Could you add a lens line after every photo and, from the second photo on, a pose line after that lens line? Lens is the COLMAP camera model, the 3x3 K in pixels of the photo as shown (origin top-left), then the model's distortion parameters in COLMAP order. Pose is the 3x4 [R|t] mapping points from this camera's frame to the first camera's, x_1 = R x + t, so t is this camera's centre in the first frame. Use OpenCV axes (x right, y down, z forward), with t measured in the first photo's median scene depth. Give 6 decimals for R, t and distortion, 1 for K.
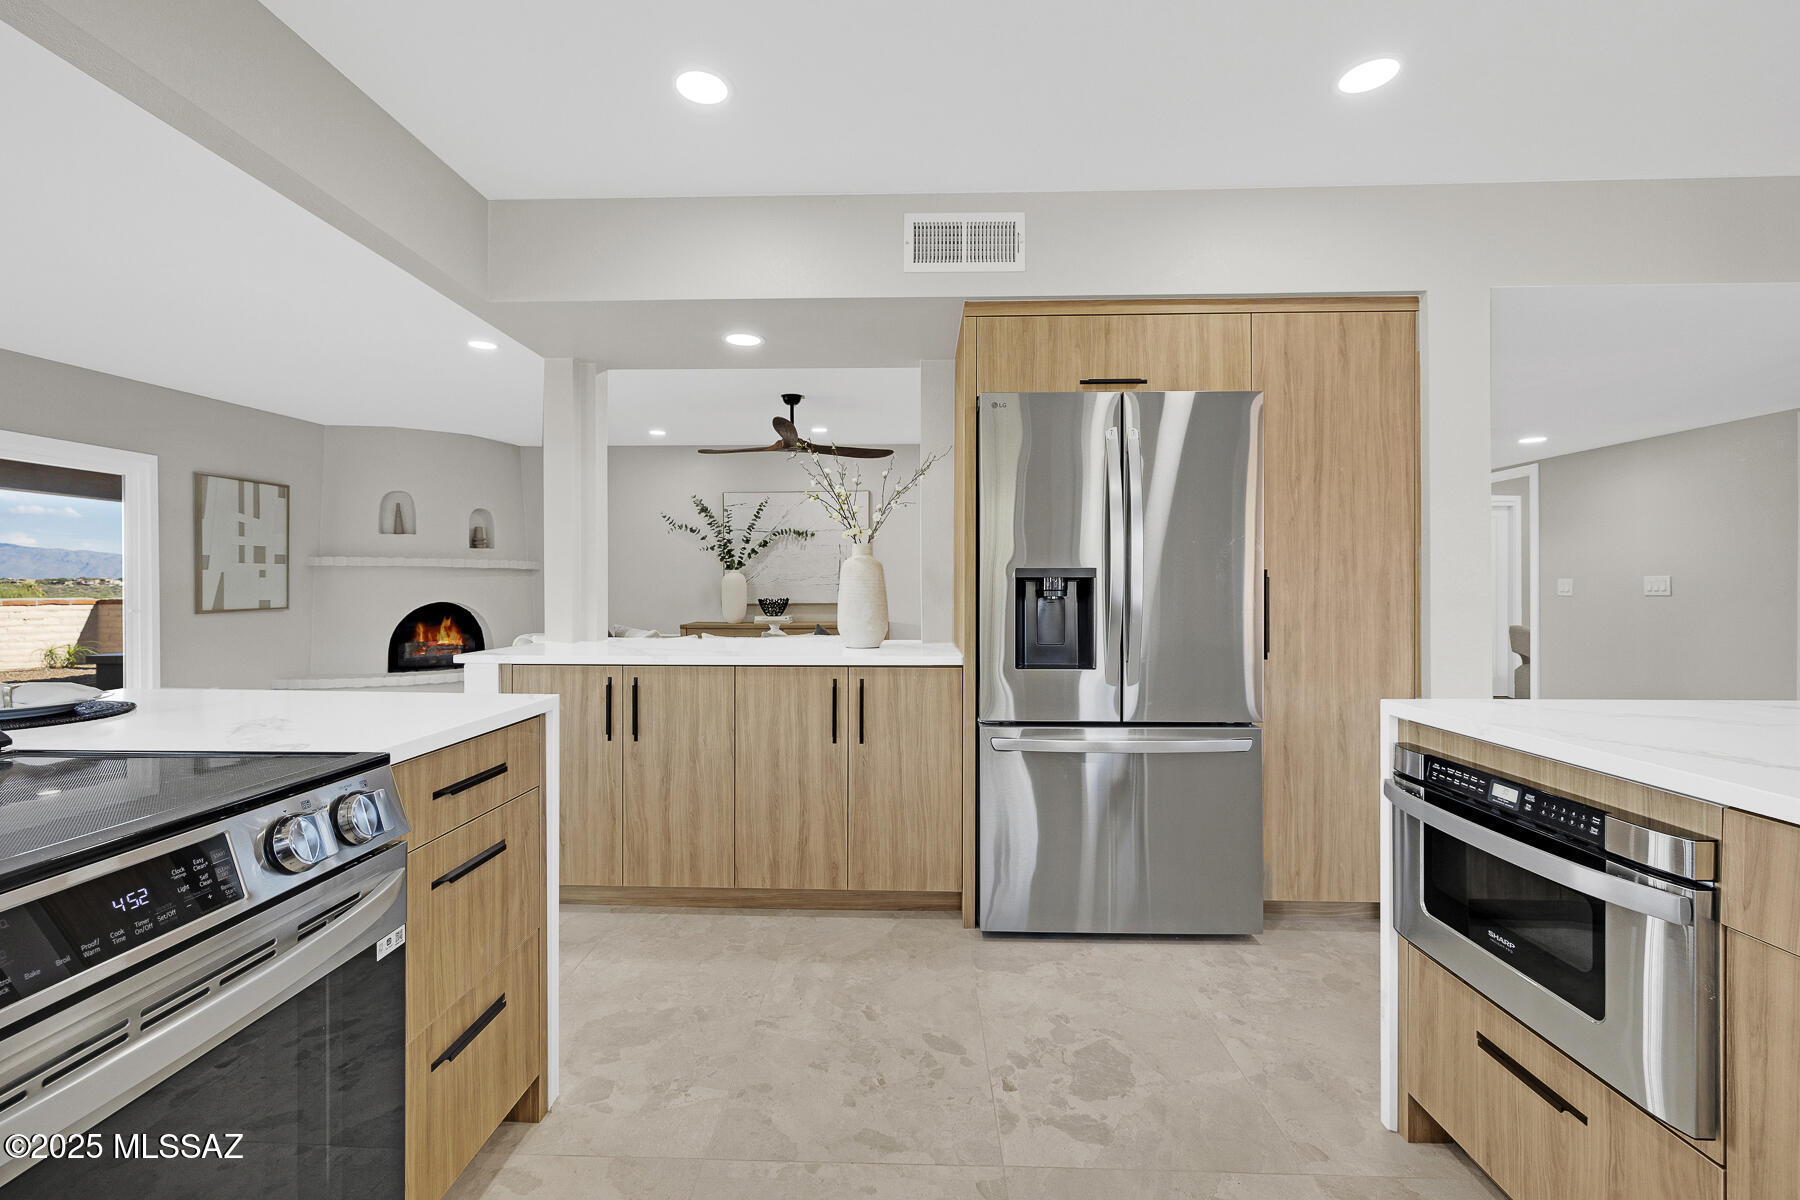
lens RADIAL K [[750.9, 0, 884.5], [0, 750.9, 587.1], [0, 0, 1]] dist [-0.000413, 0.000049]
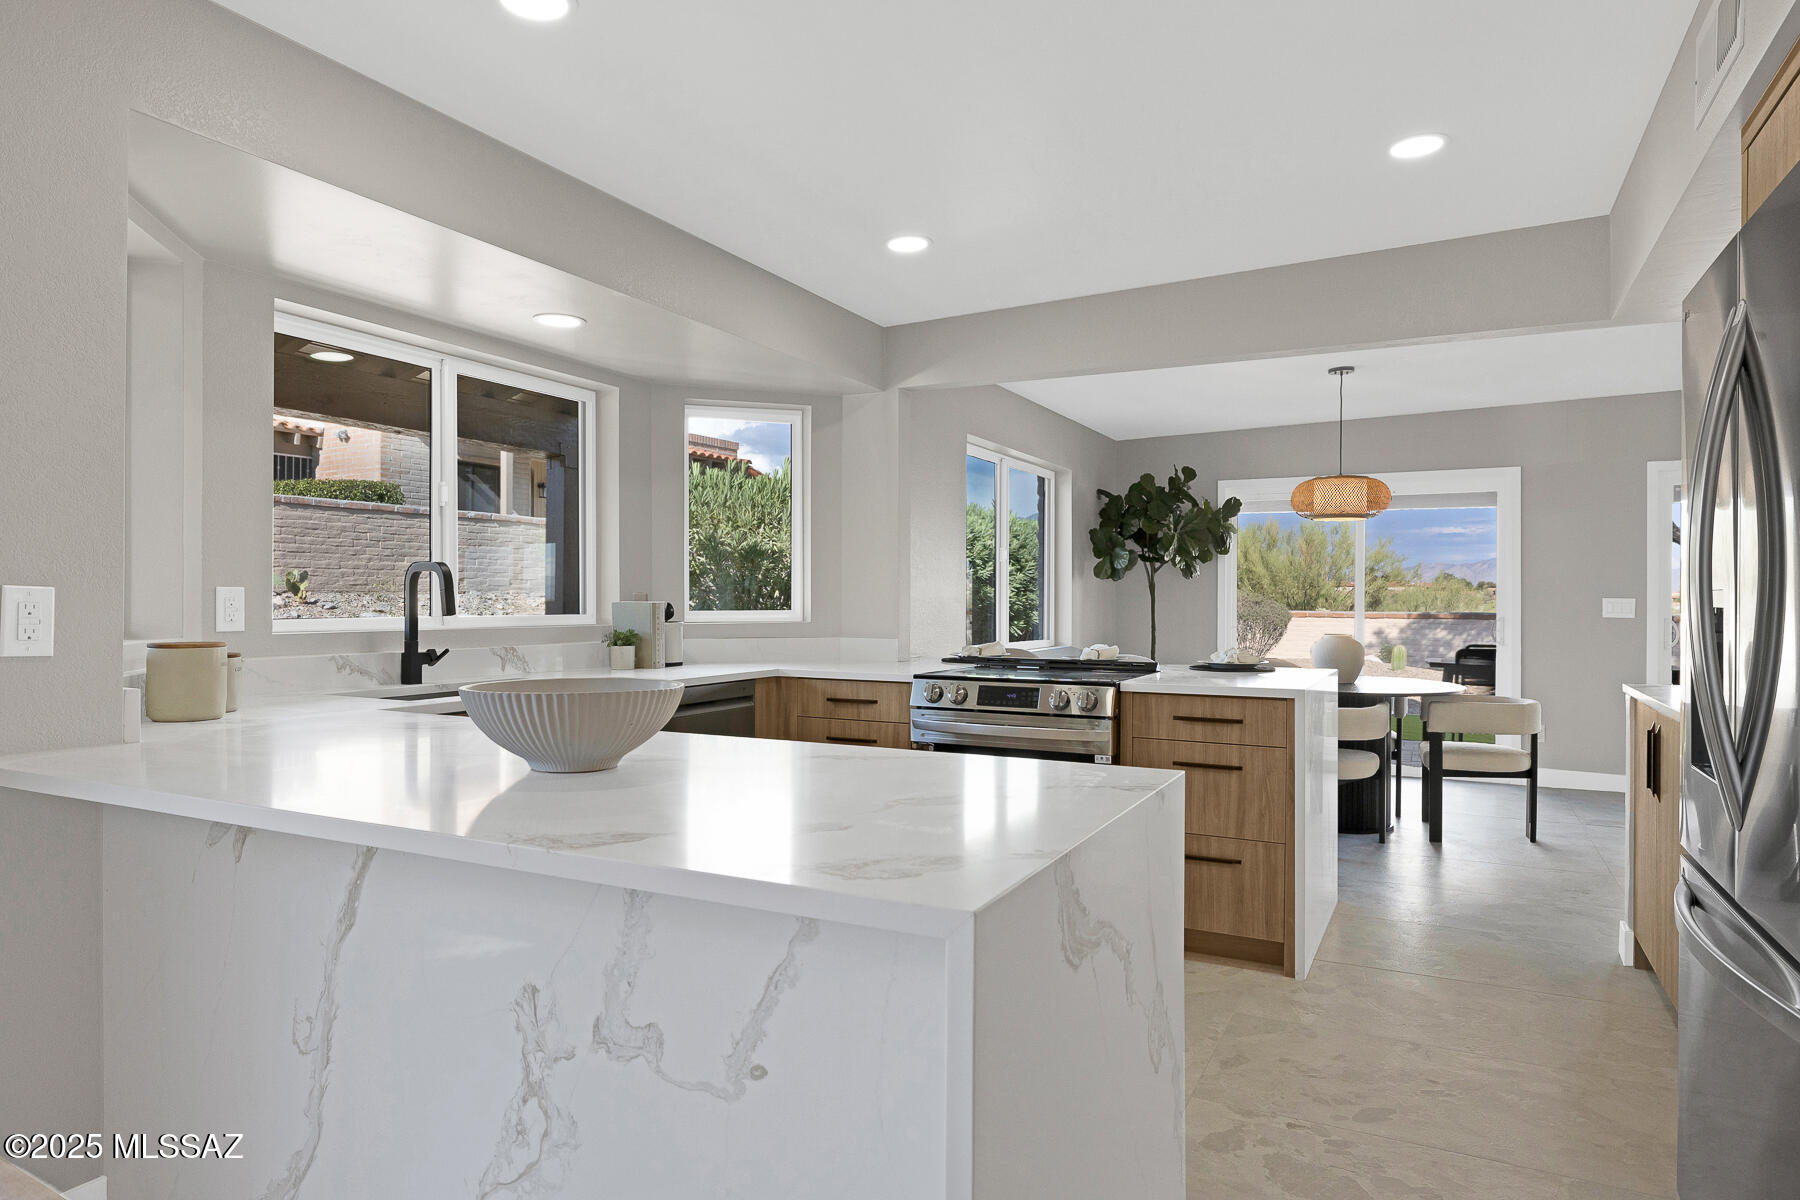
lens RADIAL K [[1060.1, 0, 900.0], [0, 1060.1, 600.0], [0, 0, 1]] dist [0.001729, 0.000513]
pose [[-0.411994, -0.000963, -0.911186, 1.094271], [-0.005886, 0.999981, 0.001604, -0.014897], [0.911167, 0.006024, -0.411992, 0.730956]]
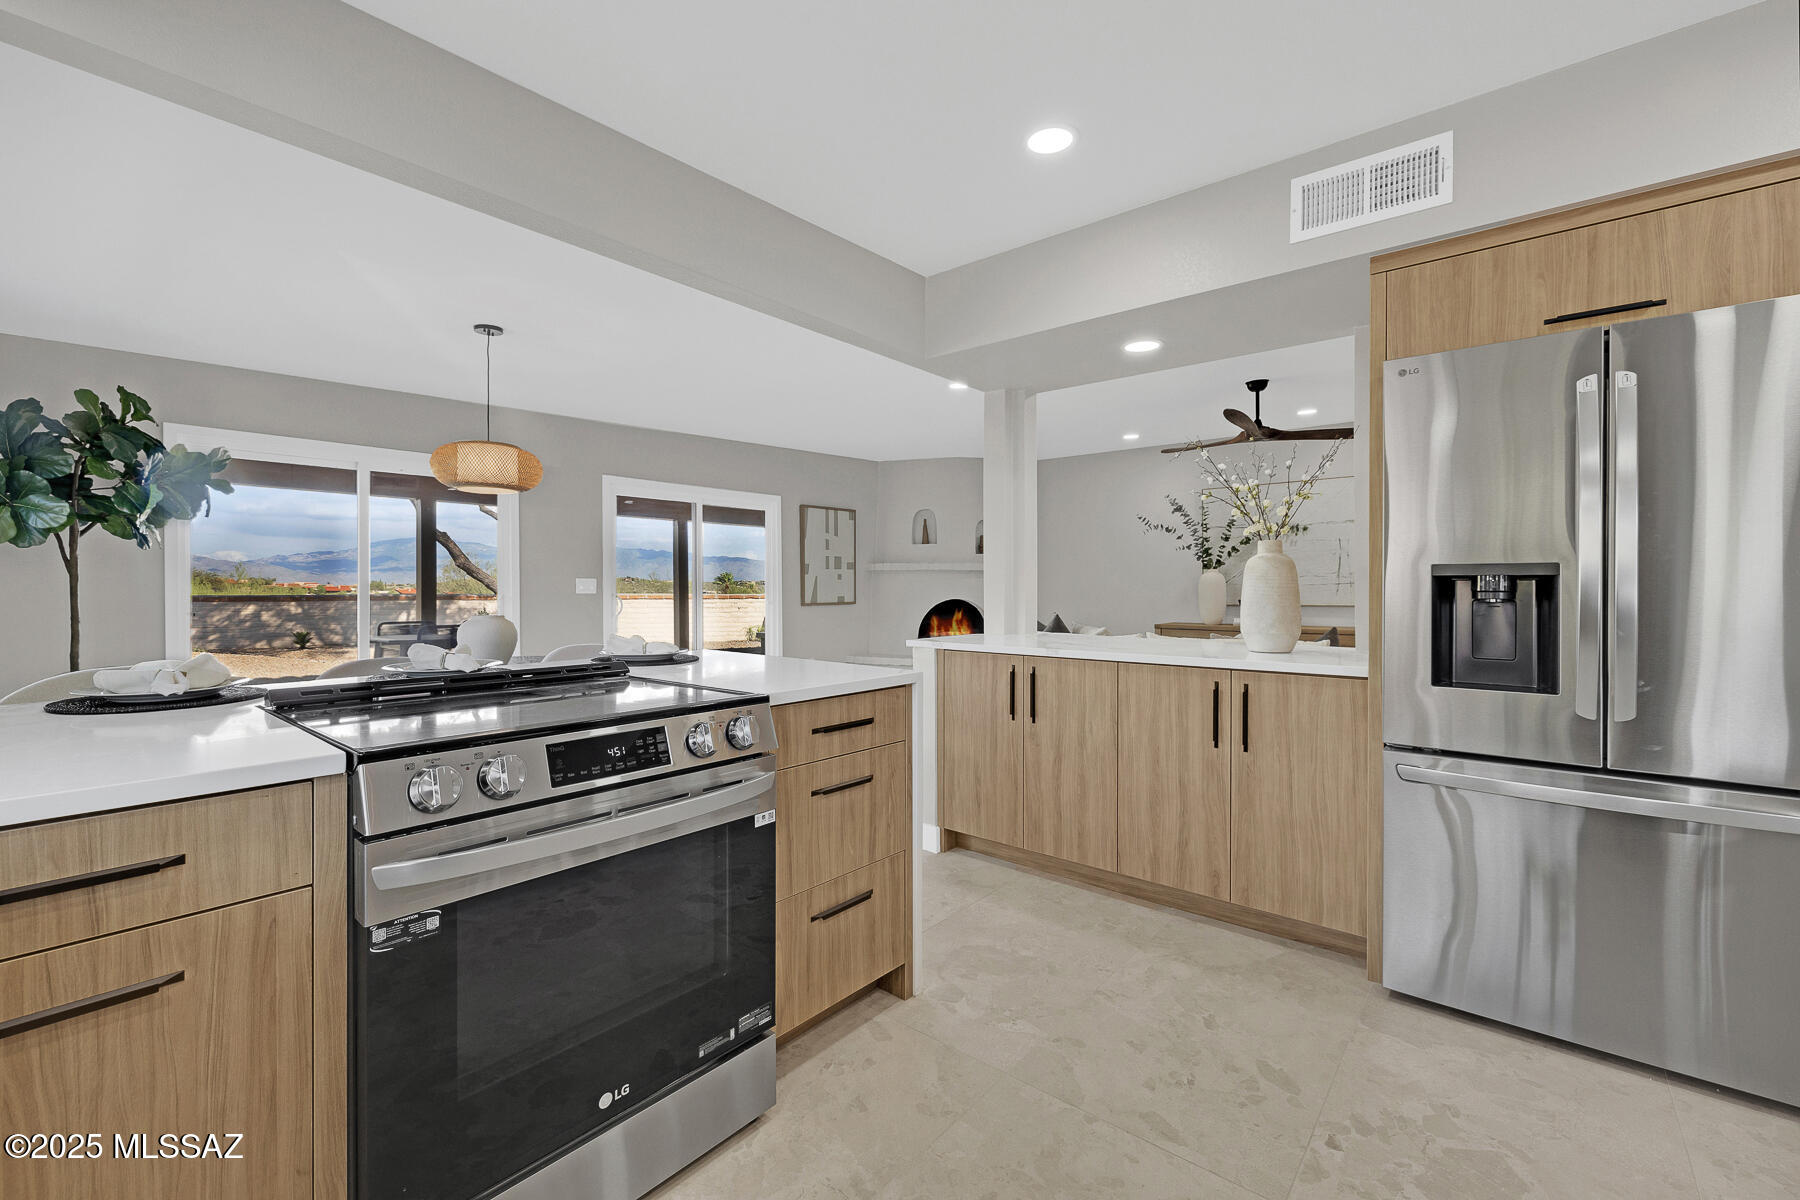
lens RADIAL K [[750.4, 0, 898.0], [0, 750.4, 588.4], [0, 0, 1]] dist [0.000710, 0.000546]
pose [[0.790929, 0.002300, -0.611903, 0.201033], [-0.001160, 0.999997, 0.002259, -0.000008], [0.611906, -0.001078, 0.790930, -0.018799]]
